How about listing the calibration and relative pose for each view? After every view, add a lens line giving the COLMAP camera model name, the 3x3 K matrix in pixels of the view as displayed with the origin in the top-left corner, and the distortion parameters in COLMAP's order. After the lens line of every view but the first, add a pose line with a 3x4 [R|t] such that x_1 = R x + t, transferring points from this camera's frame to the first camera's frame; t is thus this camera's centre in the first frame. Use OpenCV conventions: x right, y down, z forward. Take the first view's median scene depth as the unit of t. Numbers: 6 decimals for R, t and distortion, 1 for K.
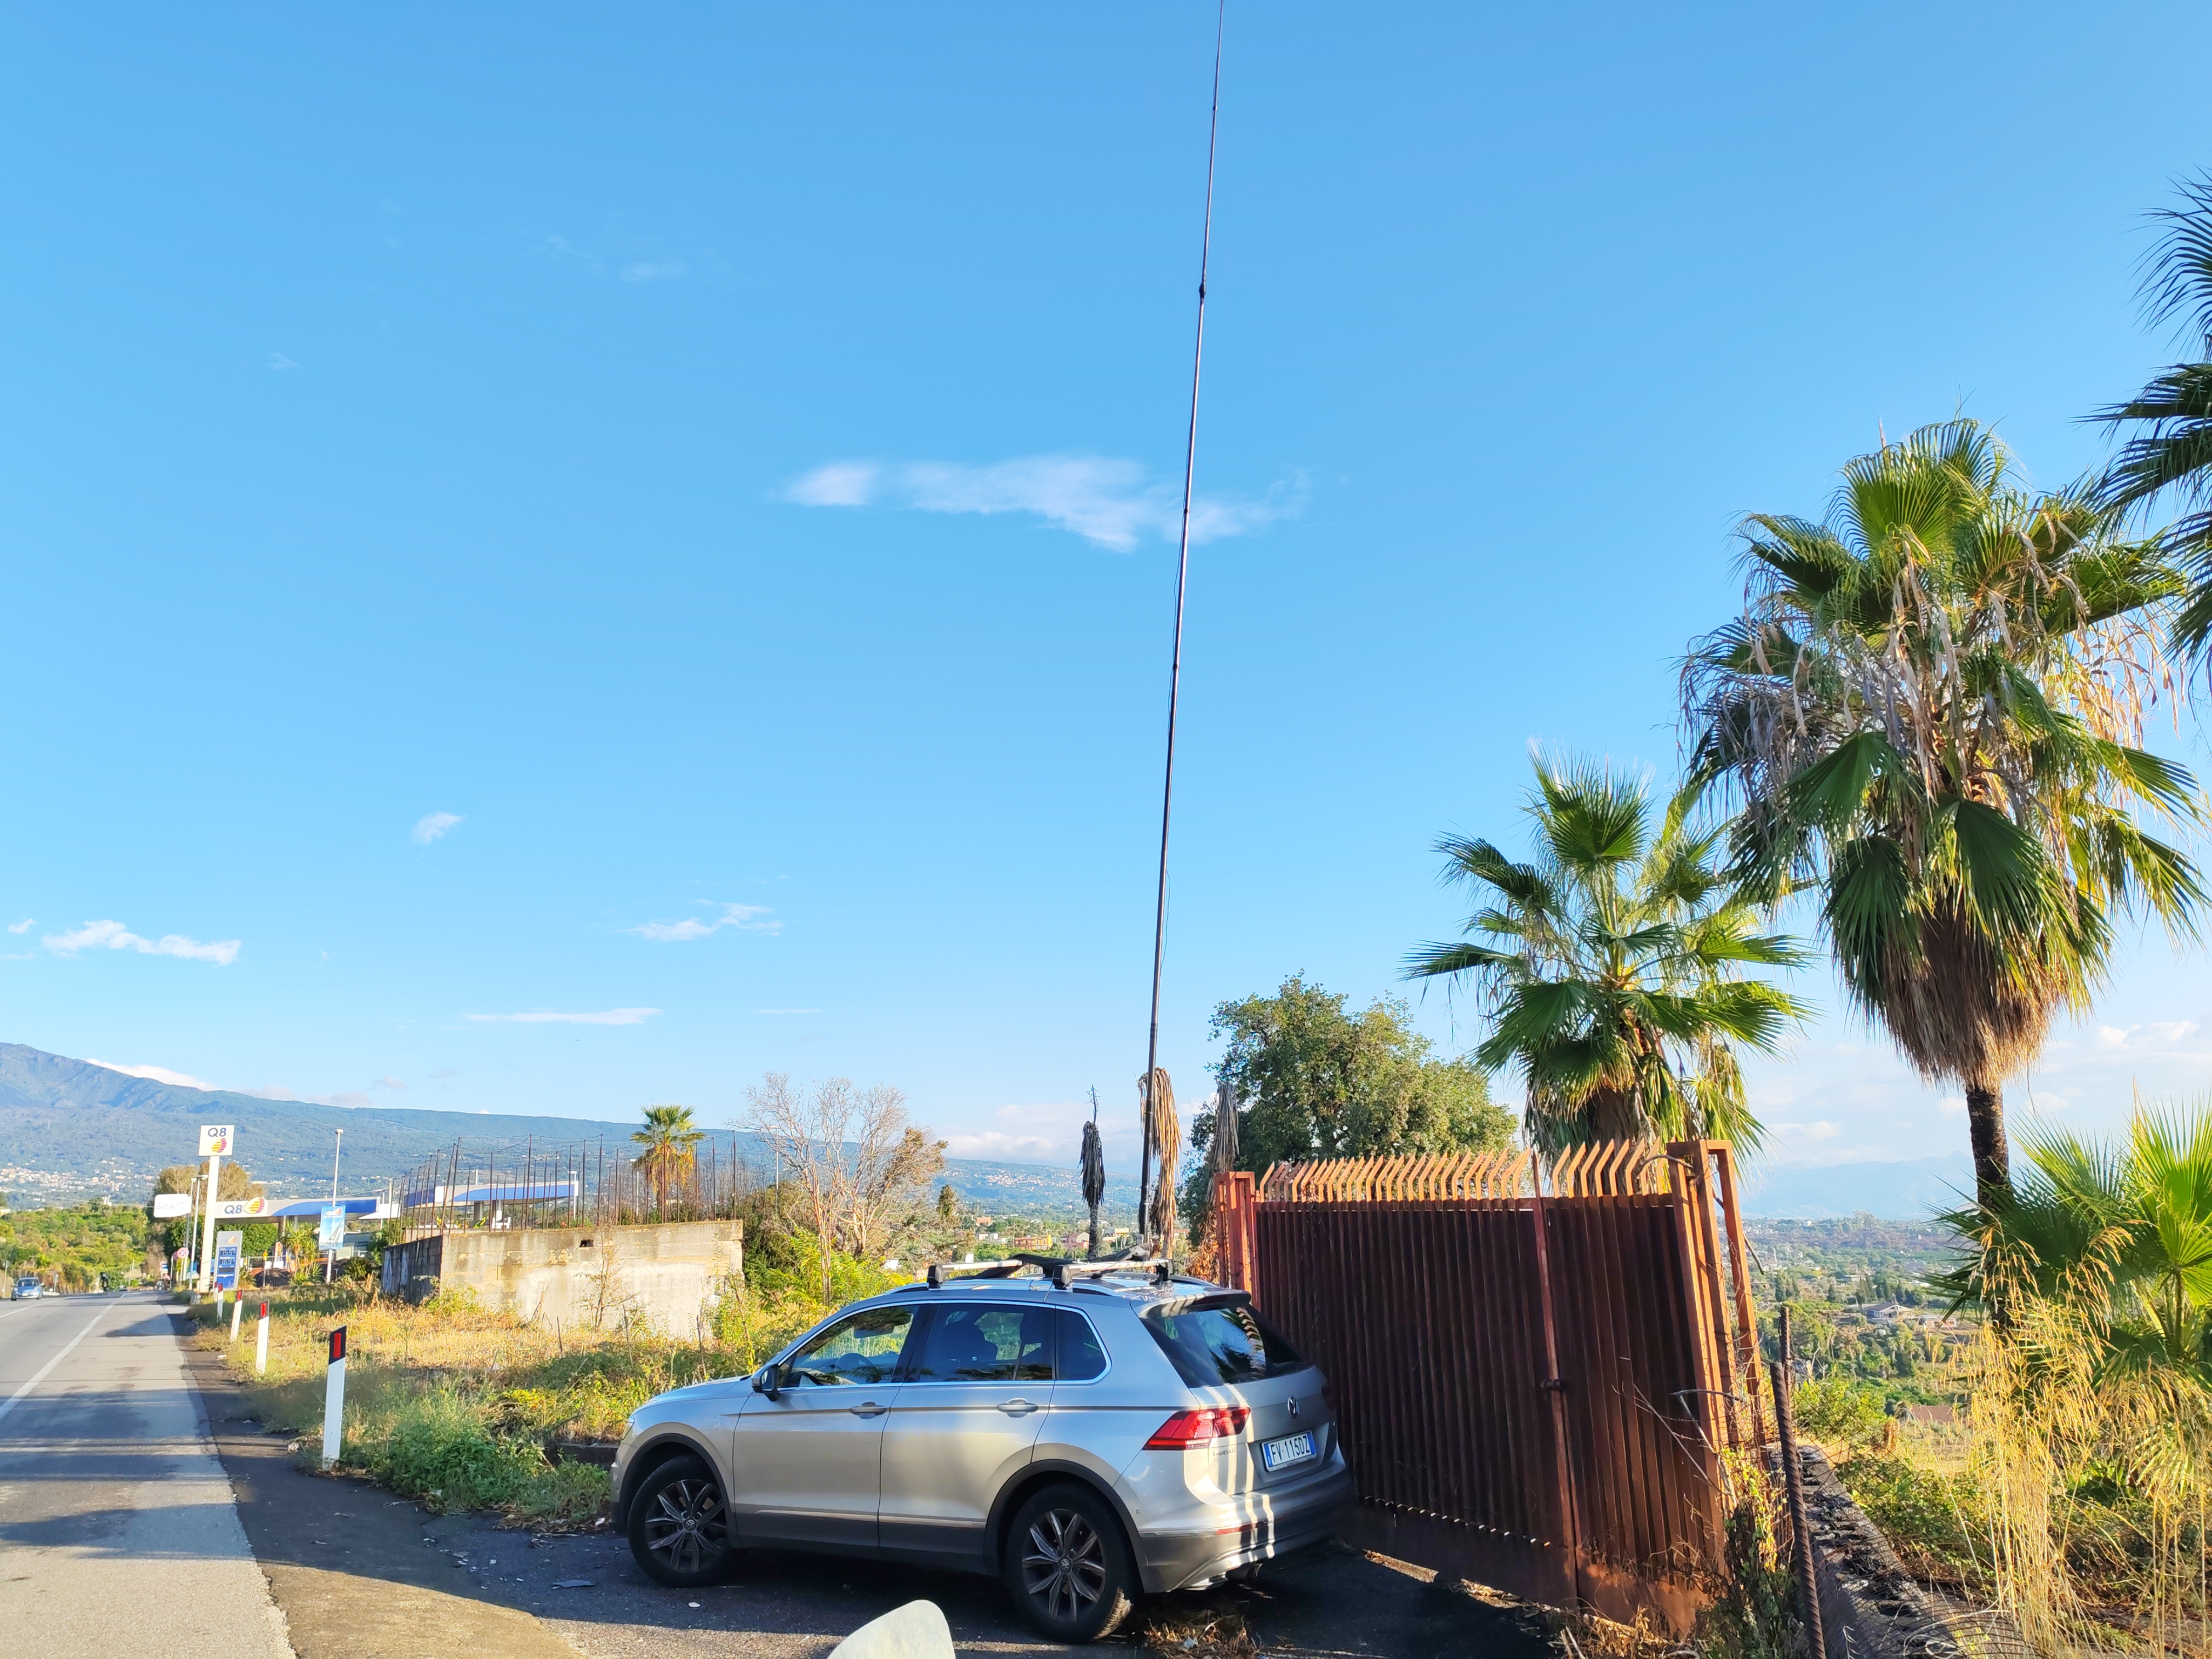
lens RADIAL K [[1728.5, 0, 1099.2], [0, 1728.5, 821.5], [0, 0, 1]] dist [0.054086, -0.079462]
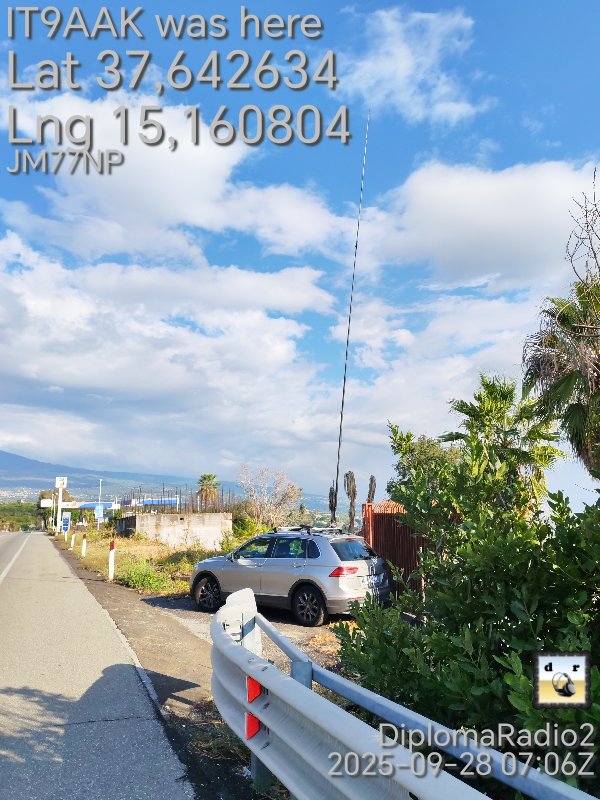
lens RADIAL K [[625.3, 0, 297.0], [0, 625.3, 398.2], [0, 0, 1]] dist [0.048999, -0.070431]
pose [[0.994476, 0.007657, -0.104684, 0.045684], [-0.003473, 0.999190, 0.040092, -0.036095], [0.104906, -0.039507, 0.993697, -0.156986]]
